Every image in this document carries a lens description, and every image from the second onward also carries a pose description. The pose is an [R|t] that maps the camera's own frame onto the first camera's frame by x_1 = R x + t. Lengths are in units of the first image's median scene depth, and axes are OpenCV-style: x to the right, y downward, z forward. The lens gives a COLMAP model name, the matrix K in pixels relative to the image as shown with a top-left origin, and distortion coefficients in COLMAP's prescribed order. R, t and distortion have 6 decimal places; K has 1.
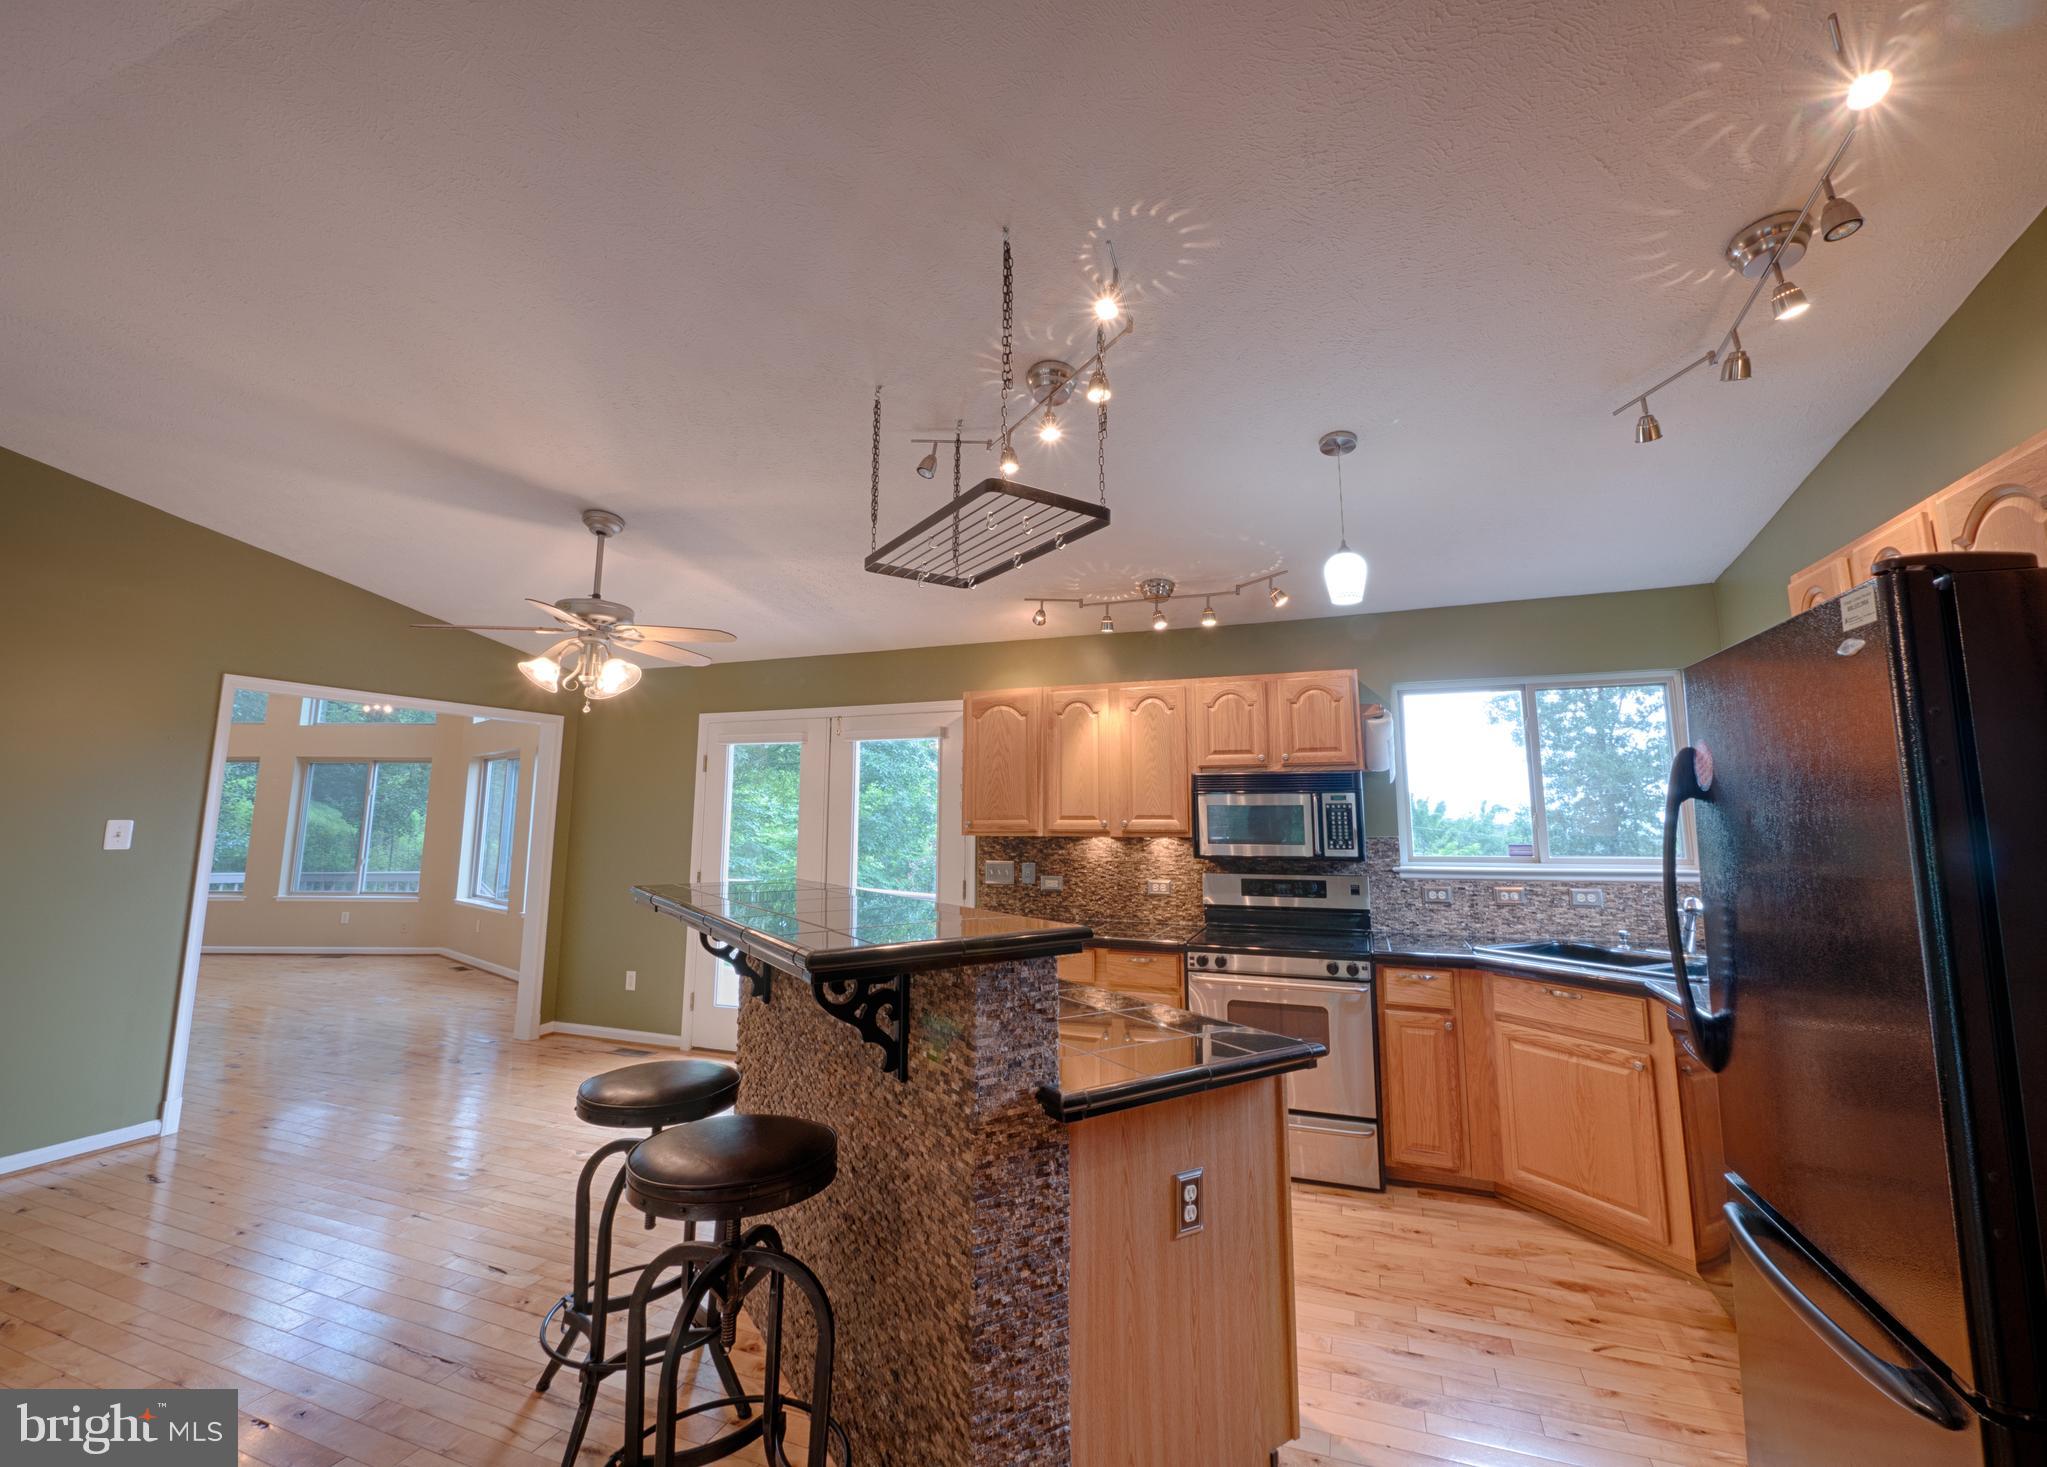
lens RADIAL K [[863.1, 0, 1016.9], [0, 863.1, 685.1], [0, 0, 1]] dist [-0.006792, 0.001071]
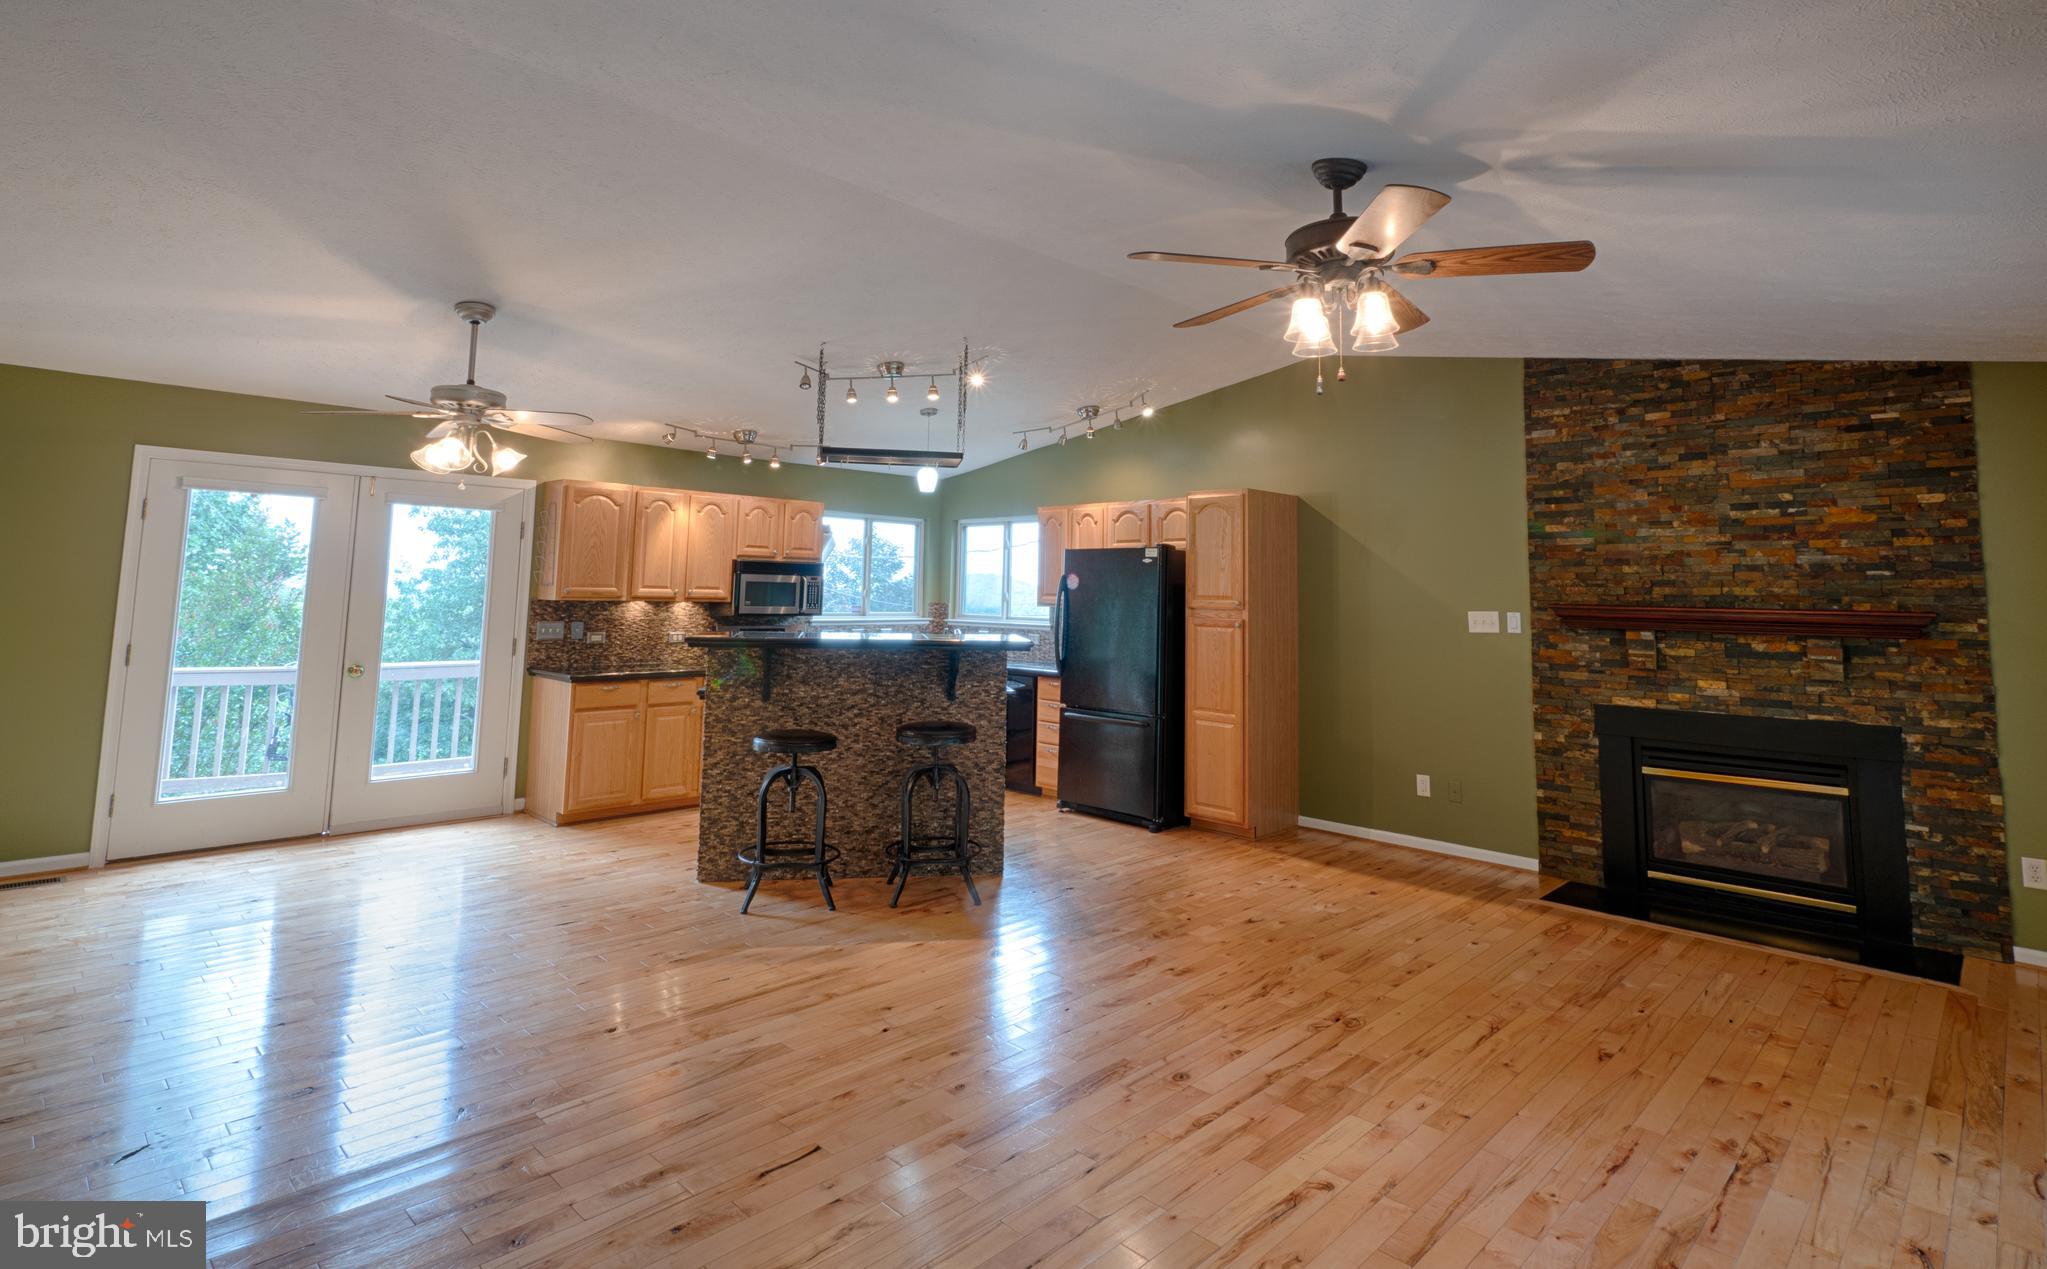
lens RADIAL K [[1028.1, 0, 1017.4], [0, 1028.1, 485.6], [0, 0, 1]] dist [-0.001184, 0.001860]
pose [[0.397439, 0.103109, 0.911817, -1.226685], [-0.163181, 0.985771, -0.040345, -0.030981], [-0.903003, -0.132757, 0.408609, -0.148157]]
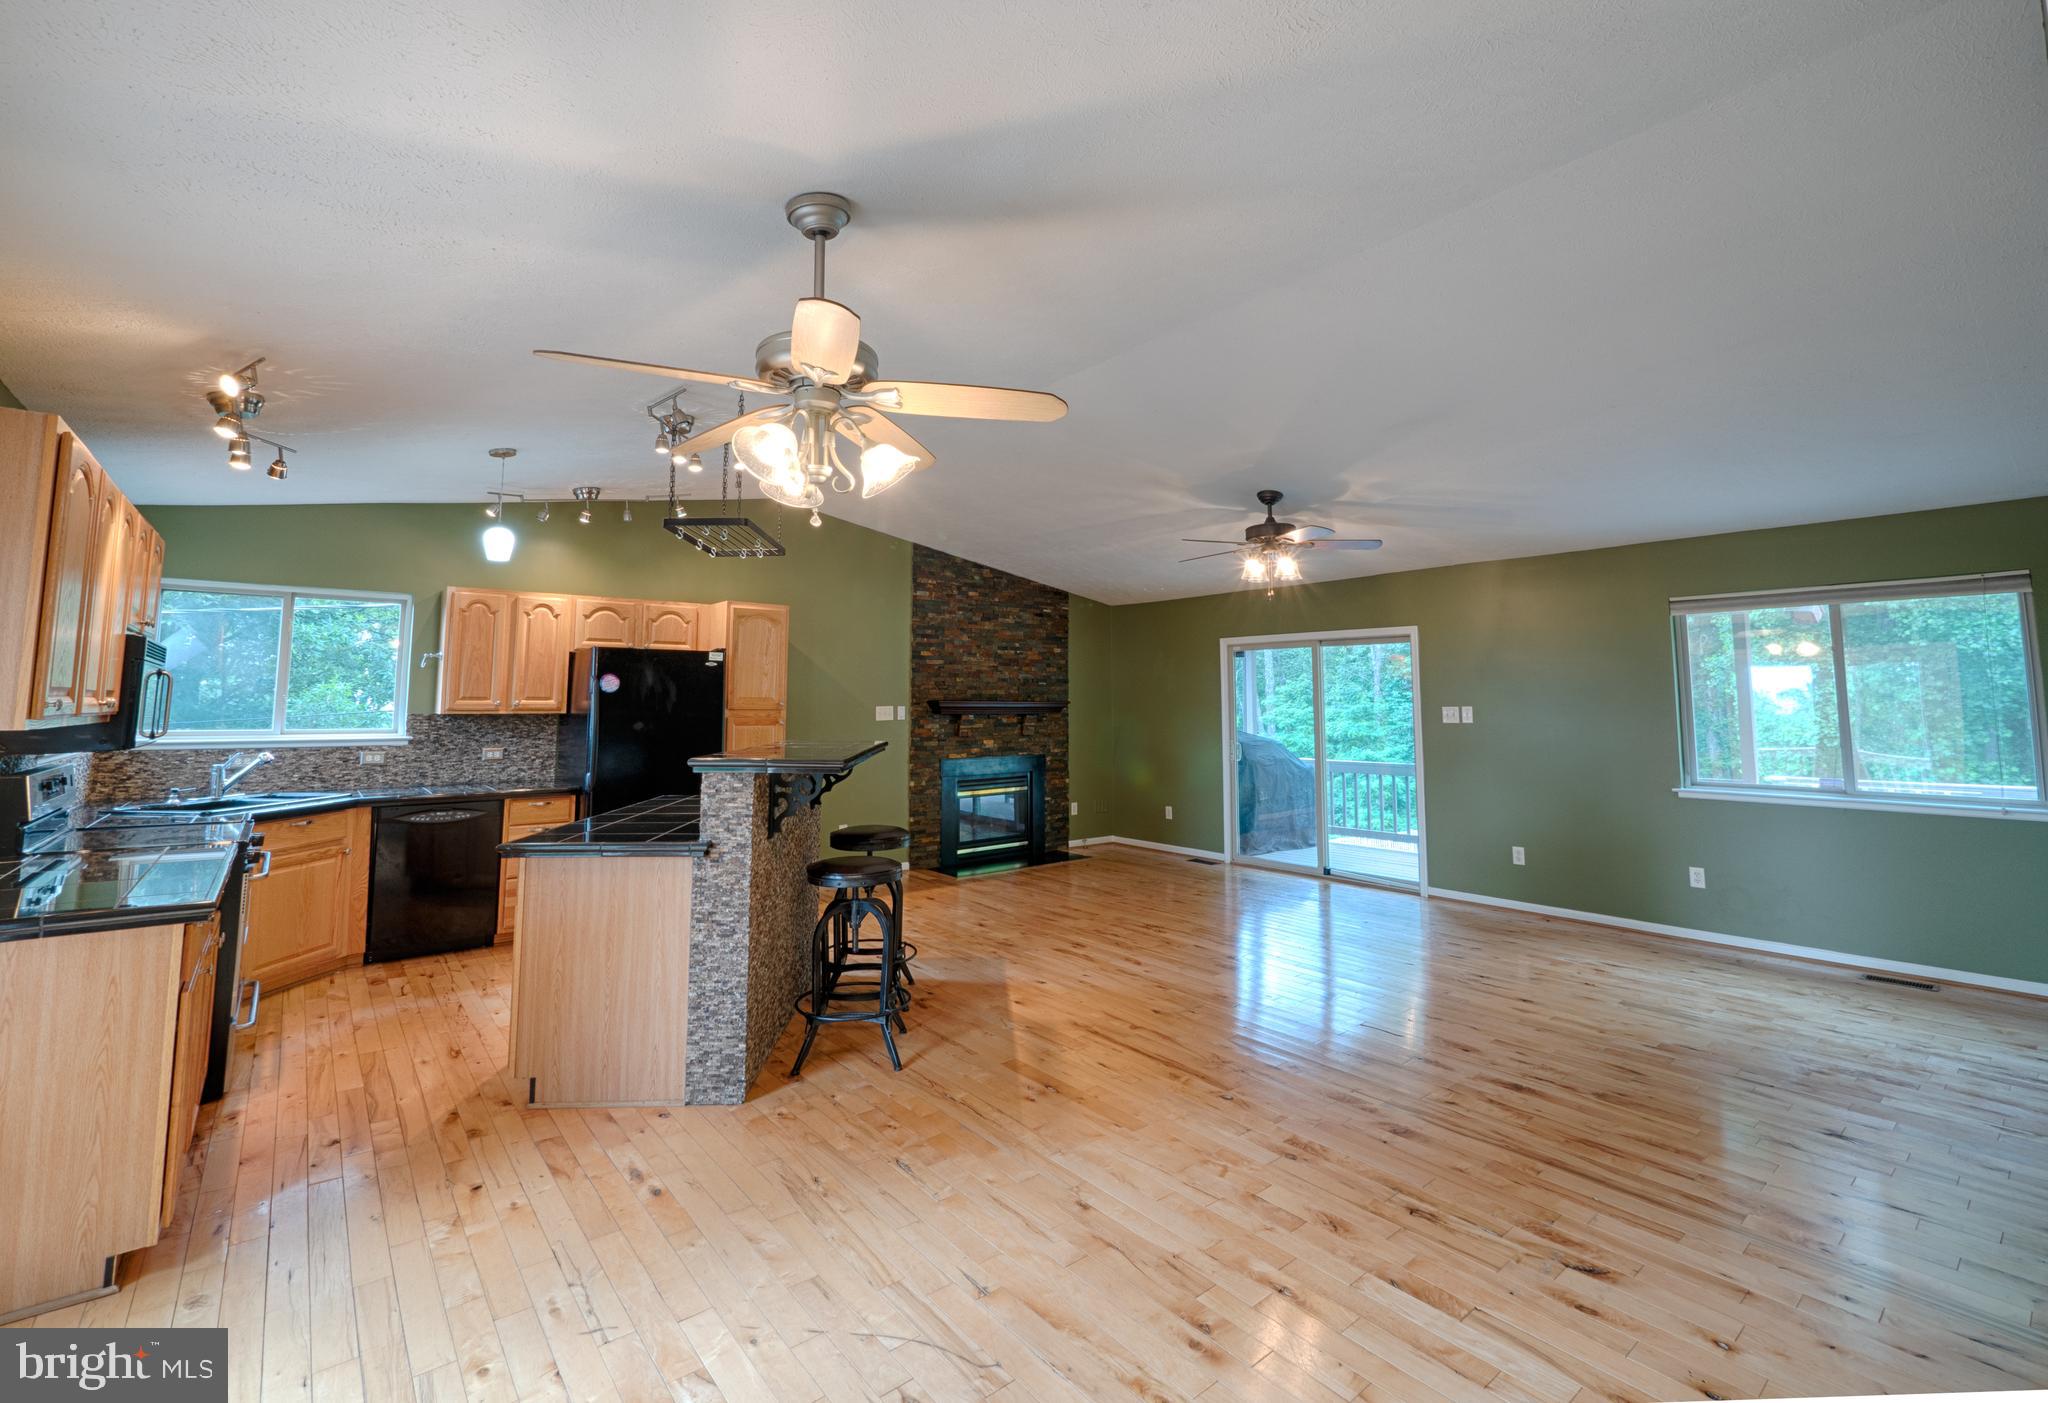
lens RADIAL K [[892.2, 0, 1018.3], [0, 892.2, 626.2], [0, 0, 1]] dist [-0.001787, 0.000729]
pose [[-0.868006, 0.040634, 0.494889, -0.813651], [-0.080678, 0.971862, -0.221302, 0.199704], [-0.489956, -0.232018, -0.840304, 1.256892]]
